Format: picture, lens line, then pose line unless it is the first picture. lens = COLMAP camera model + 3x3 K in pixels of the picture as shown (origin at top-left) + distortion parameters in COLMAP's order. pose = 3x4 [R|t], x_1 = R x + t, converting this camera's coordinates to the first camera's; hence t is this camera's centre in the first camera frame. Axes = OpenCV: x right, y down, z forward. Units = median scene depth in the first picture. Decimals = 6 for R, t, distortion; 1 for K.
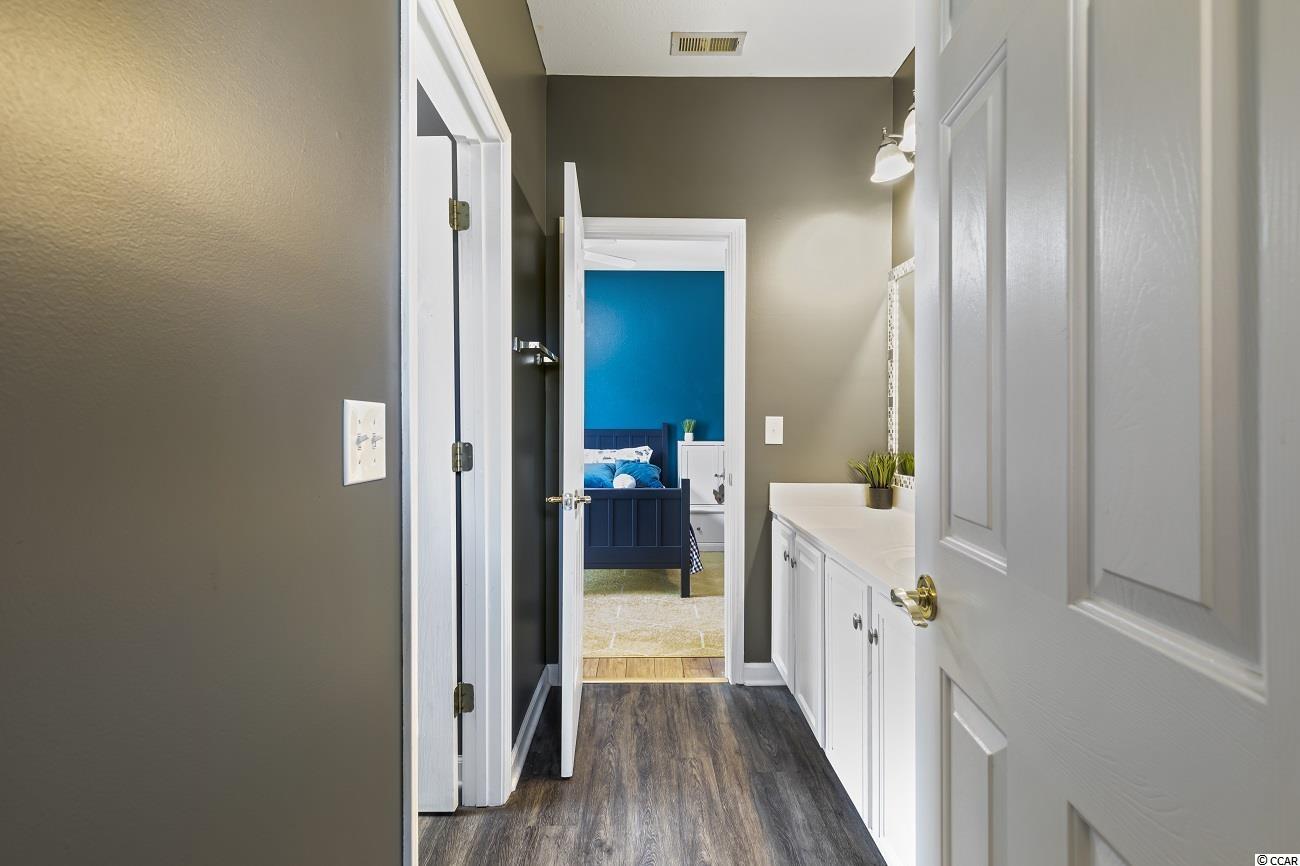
lens RADIAL K [[590.9, 0, 648.4], [0, 590.9, 429.9], [0, 0, 1]] dist [0.005645, -0.000626]
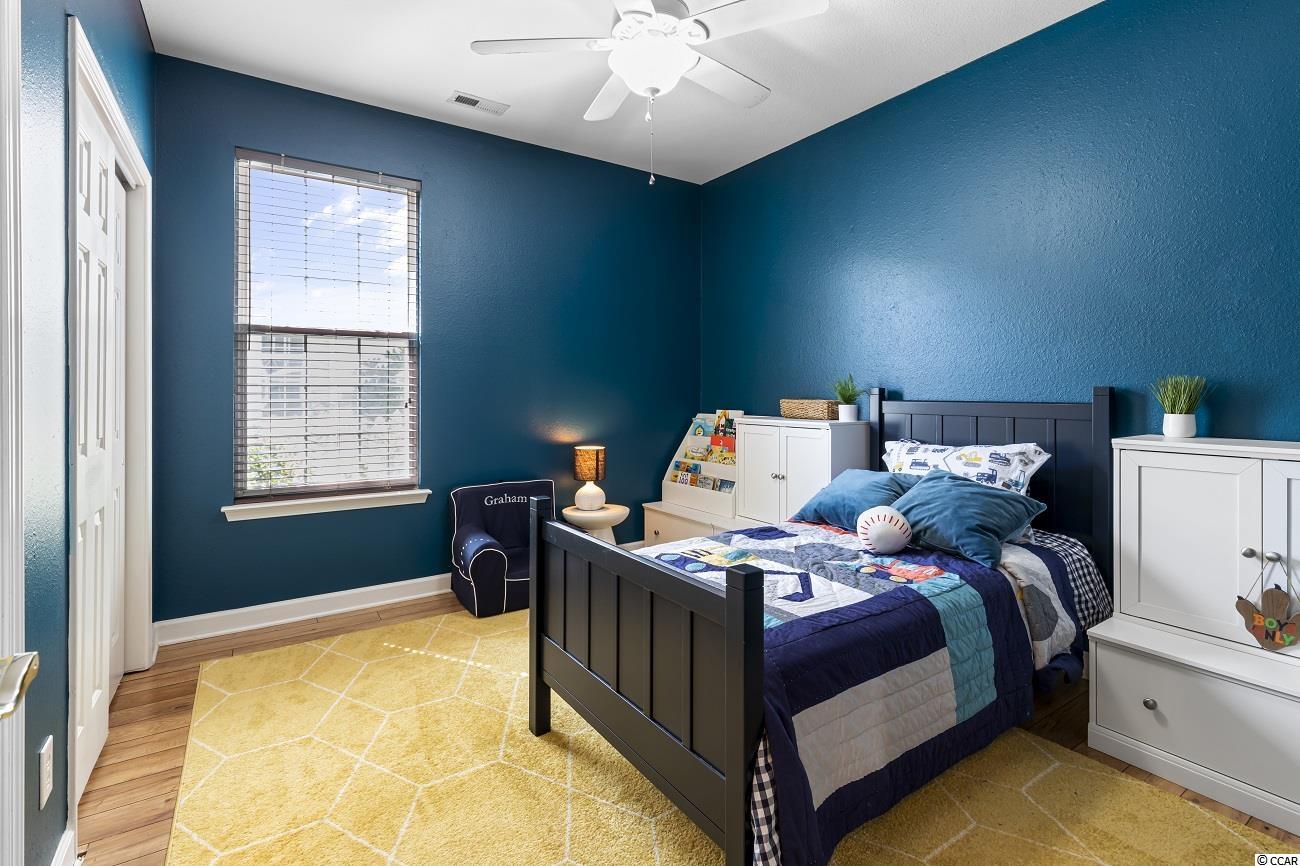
lens RADIAL K [[590.9, 0, 651.9], [0, 590.9, 393.8], [0, 0, 1]] dist [0.005645, -0.000626]
pose [[0.546640, 0.000586, -0.837367, 0.202271], [-0.003154, 0.999994, -0.001359, -0.006151], [0.837362, 0.003384, 0.546639, 0.555074]]
